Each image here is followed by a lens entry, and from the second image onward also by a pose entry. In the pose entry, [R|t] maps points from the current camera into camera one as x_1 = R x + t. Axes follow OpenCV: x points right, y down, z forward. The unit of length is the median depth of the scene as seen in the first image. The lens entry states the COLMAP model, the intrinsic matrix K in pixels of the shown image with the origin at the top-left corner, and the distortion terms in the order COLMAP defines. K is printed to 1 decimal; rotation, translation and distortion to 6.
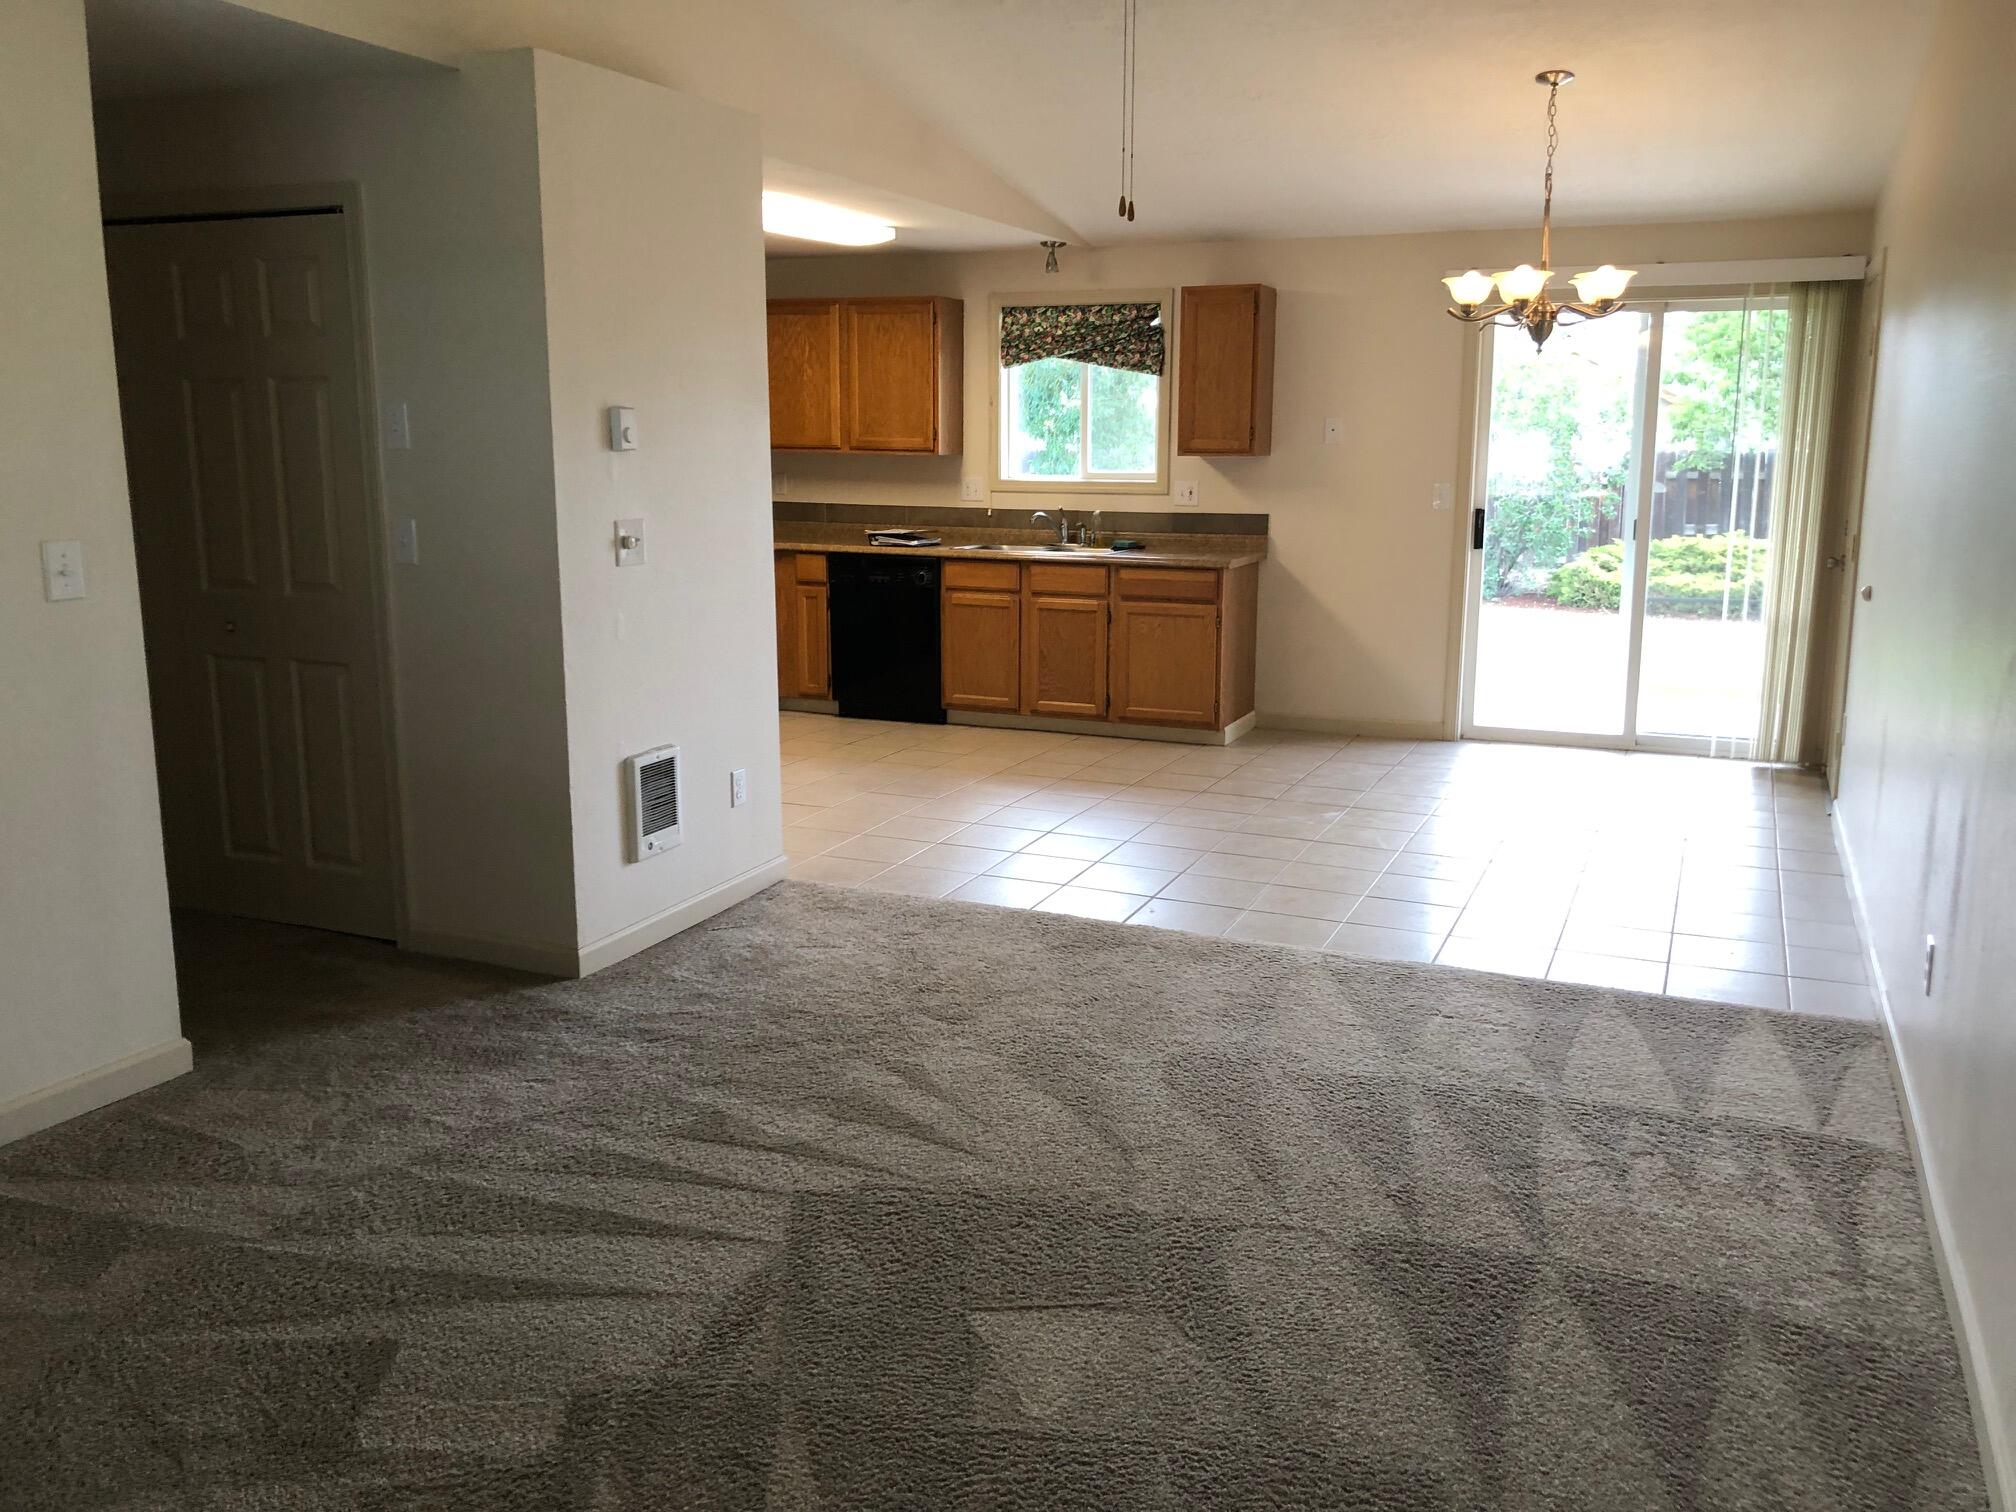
lens RADIAL K [[1665.2, 0, 1021.0], [0, 1665.2, 767.1], [0, 0, 1]] dist [0.027992, -0.033886]
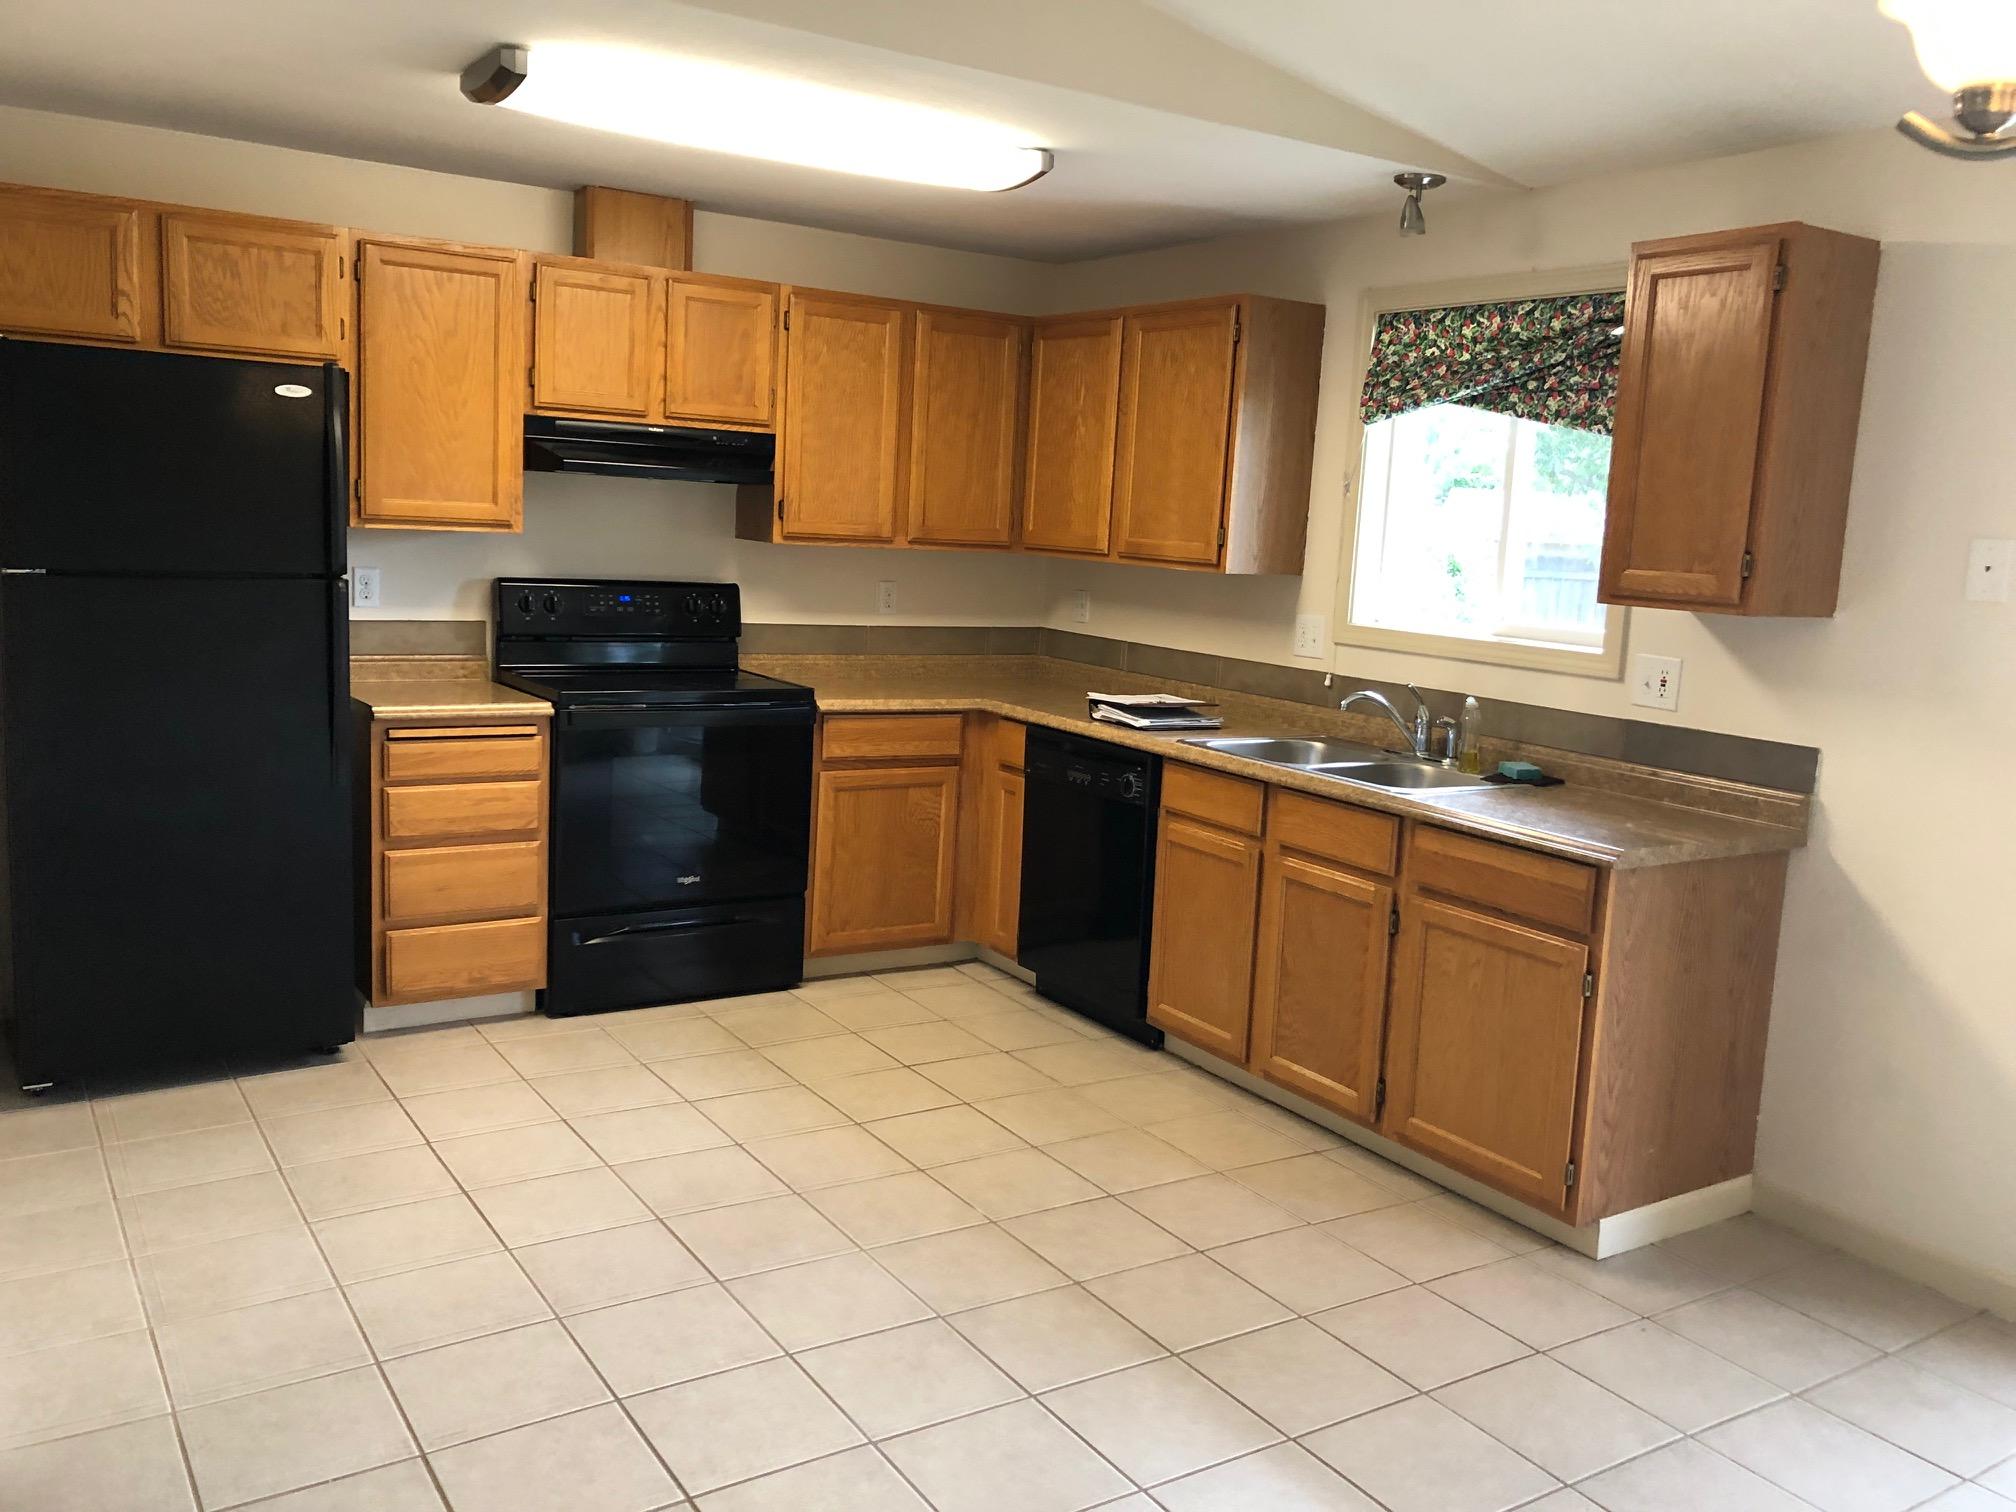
lens RADIAL K [[1665.2, 0, 990.3], [0, 1665.2, 739.0], [0, 0, 1]] dist [0.027992, -0.033886]
pose [[0.829528, 0.113356, -0.546839, 0.202387], [-0.156361, 0.987163, -0.032561, -0.102727], [0.536129, 0.112515, 0.836604, 0.499603]]
